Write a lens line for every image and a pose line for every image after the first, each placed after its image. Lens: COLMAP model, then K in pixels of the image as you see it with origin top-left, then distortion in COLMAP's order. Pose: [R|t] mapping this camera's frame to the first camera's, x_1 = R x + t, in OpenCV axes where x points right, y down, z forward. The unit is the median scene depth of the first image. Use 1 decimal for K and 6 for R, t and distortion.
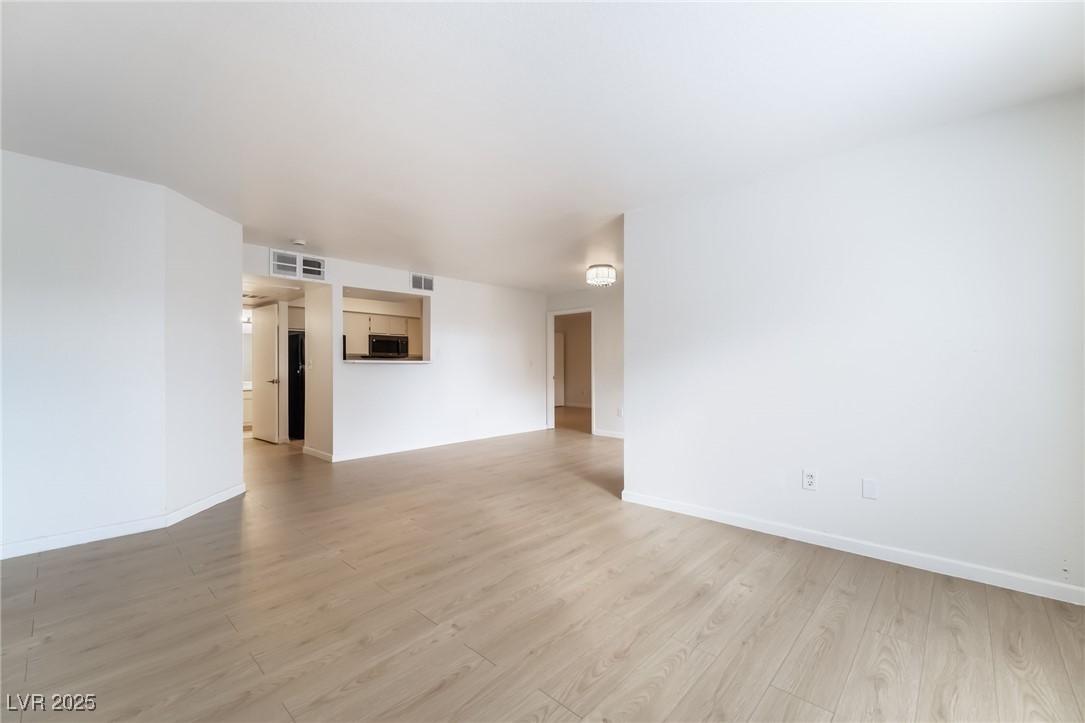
lens RADIAL K [[448.7, 0, 541.2], [0, 448.7, 365.5], [0, 0, 1]] dist [-0.000296, -0.000055]
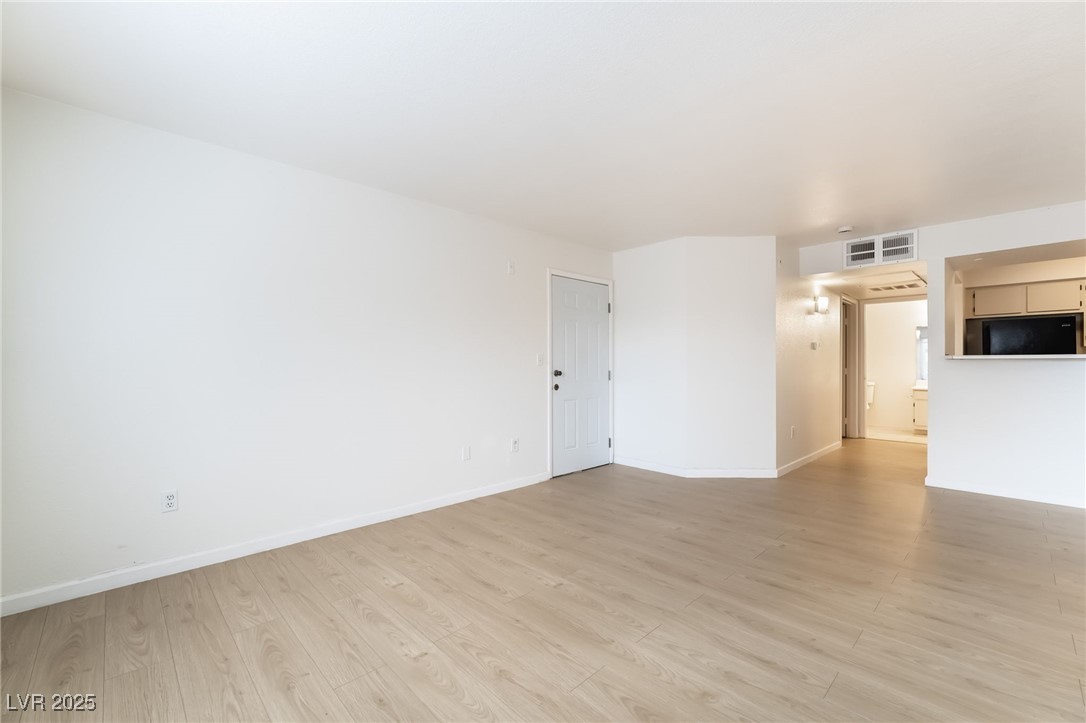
lens RADIAL K [[449.1, 0, 541.7], [0, 449.1, 365.5], [0, 0, 1]] dist [-0.000296, -0.000055]
pose [[-0.046703, 0.005061, -0.998896, 0.674640], [0.004959, 0.999976, 0.004834, -0.004098], [0.998897, -0.004728, -0.046727, 0.684531]]
